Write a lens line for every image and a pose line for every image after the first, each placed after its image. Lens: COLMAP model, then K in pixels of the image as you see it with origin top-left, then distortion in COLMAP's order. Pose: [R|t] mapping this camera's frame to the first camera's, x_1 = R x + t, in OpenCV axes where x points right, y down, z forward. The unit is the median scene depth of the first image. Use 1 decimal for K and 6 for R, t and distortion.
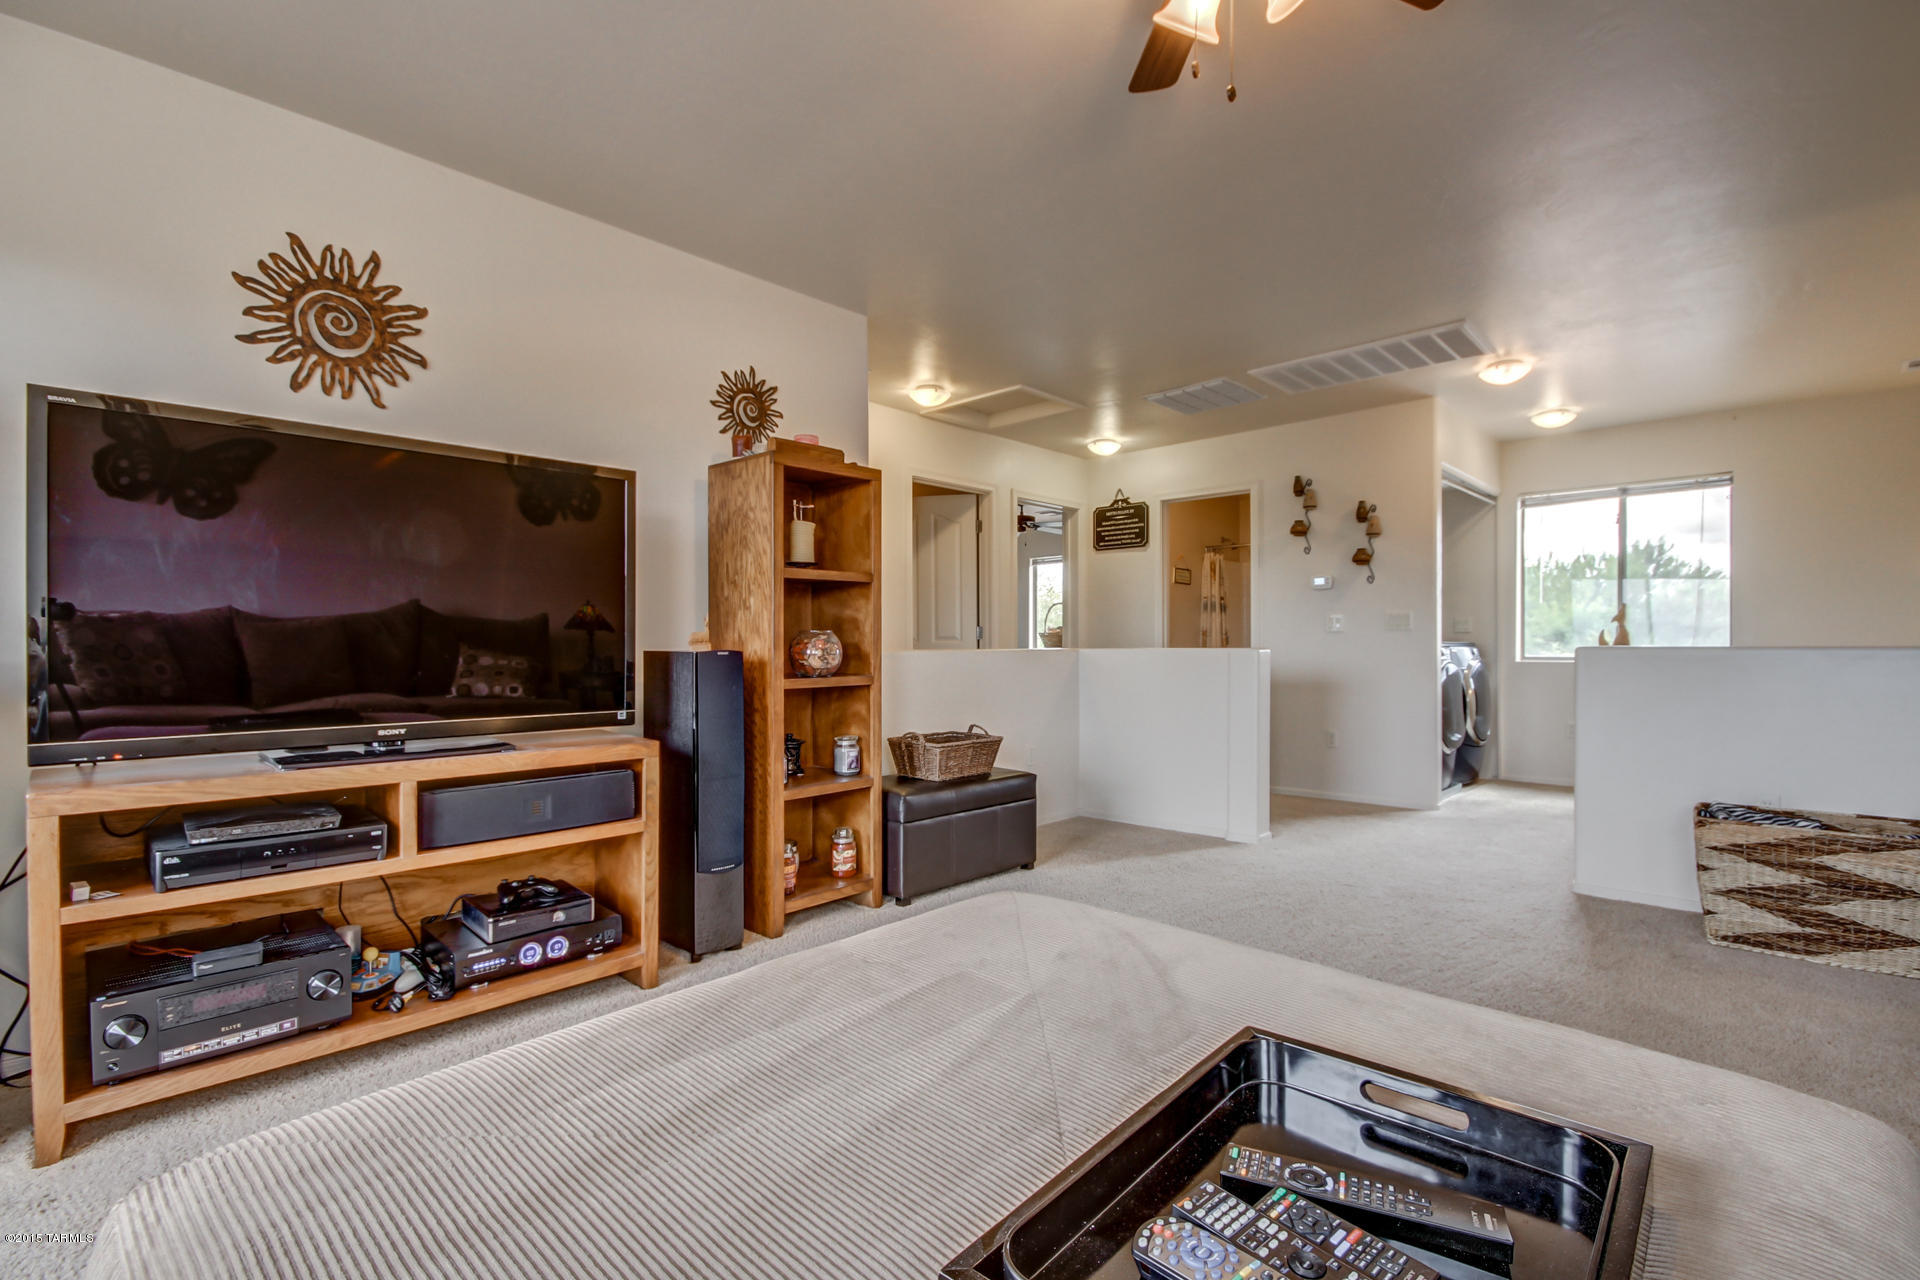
lens RADIAL K [[875.3, 0, 979.1], [0, 875.3, 652.8], [0, 0, 1]] dist [0.015539, -0.012147]
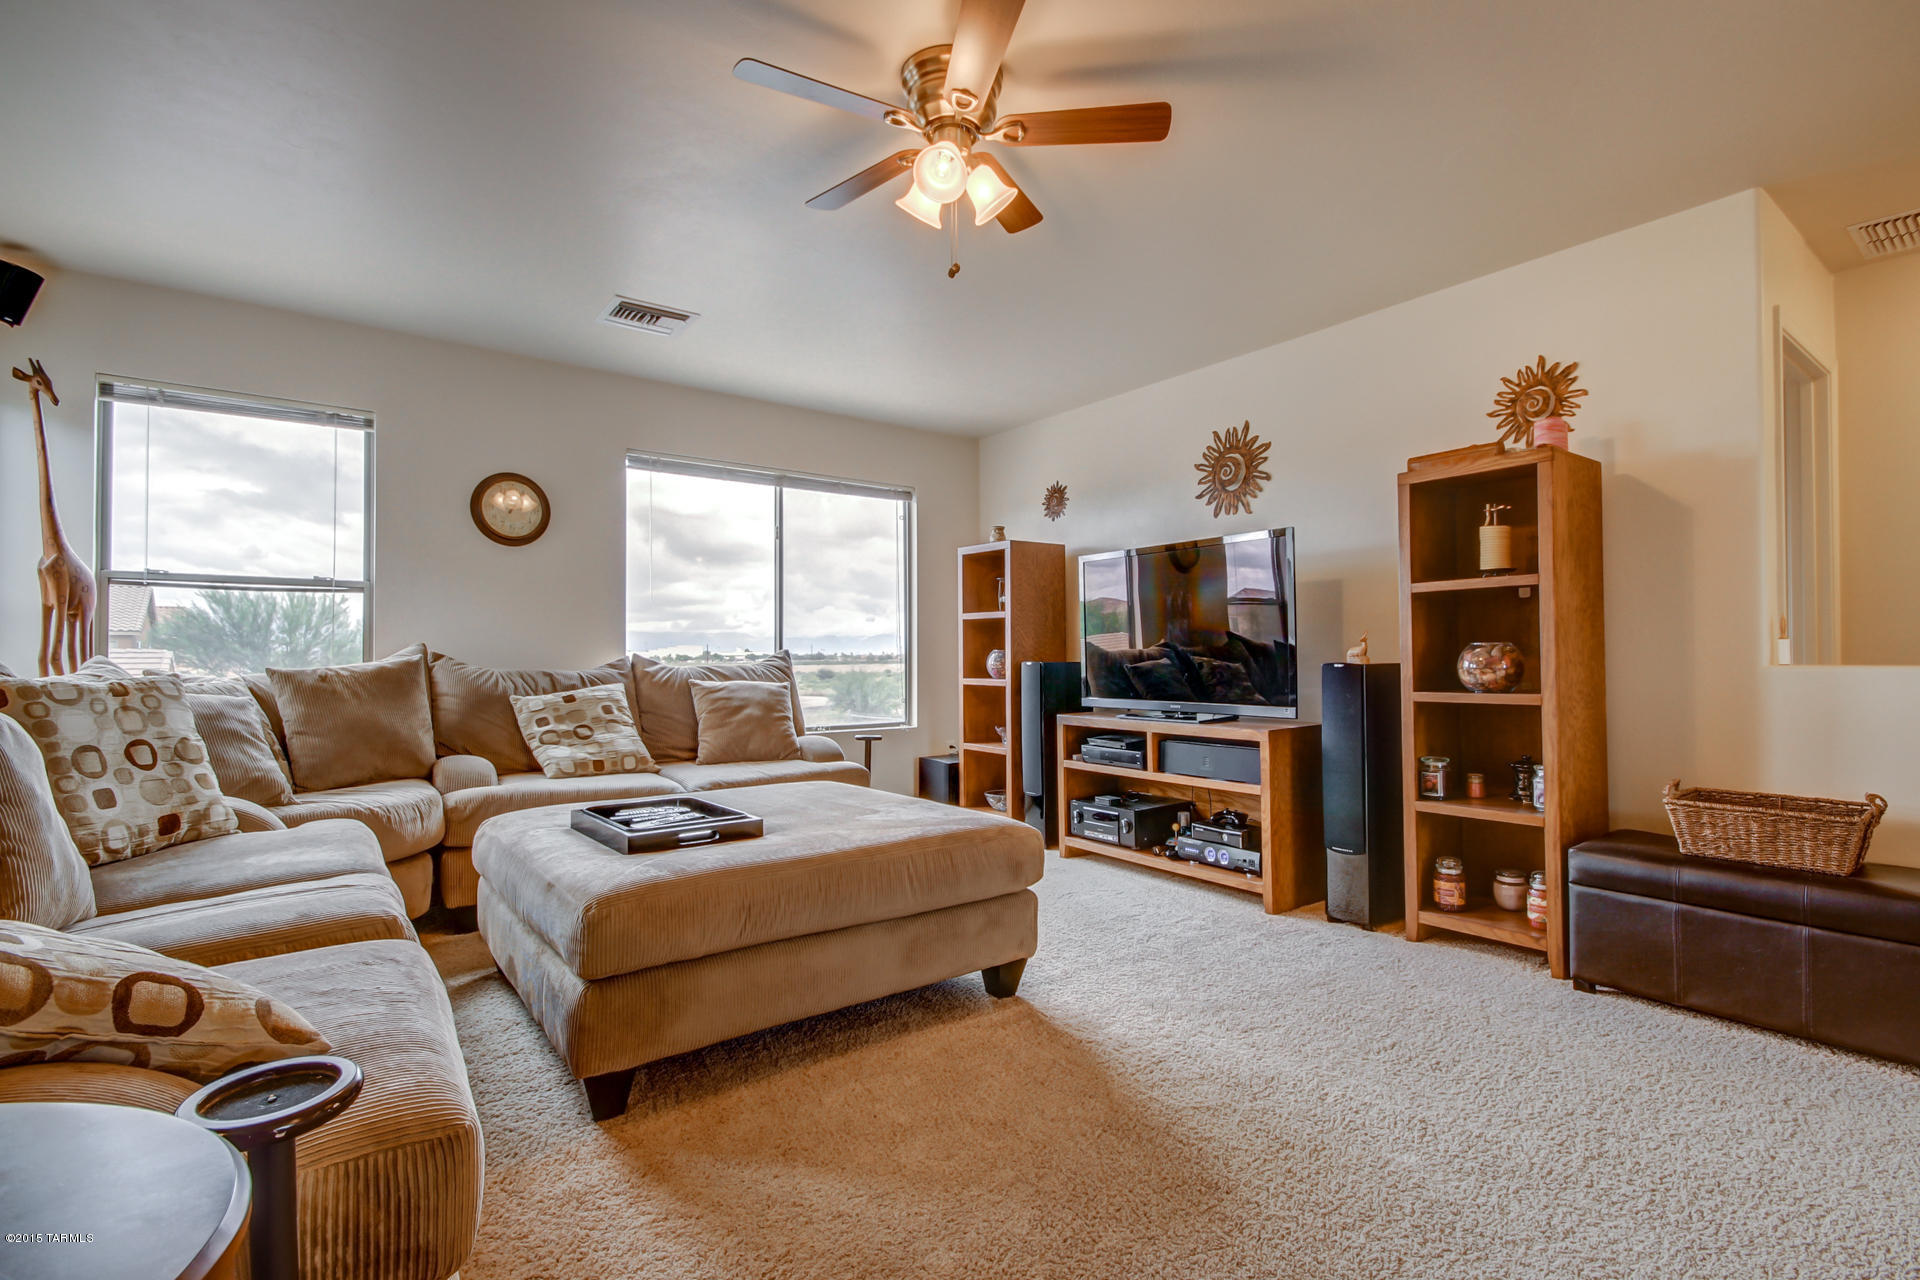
lens RADIAL K [[875.3, 0, 963.3], [0, 875.3, 638.8], [0, 0, 1]] dist [0.015539, -0.012147]
pose [[-0.177235, -0.018787, -0.983989, 0.722846], [-0.001526, 0.999822, -0.018814, -0.009321], [0.984167, -0.001833, -0.177232, 0.540414]]
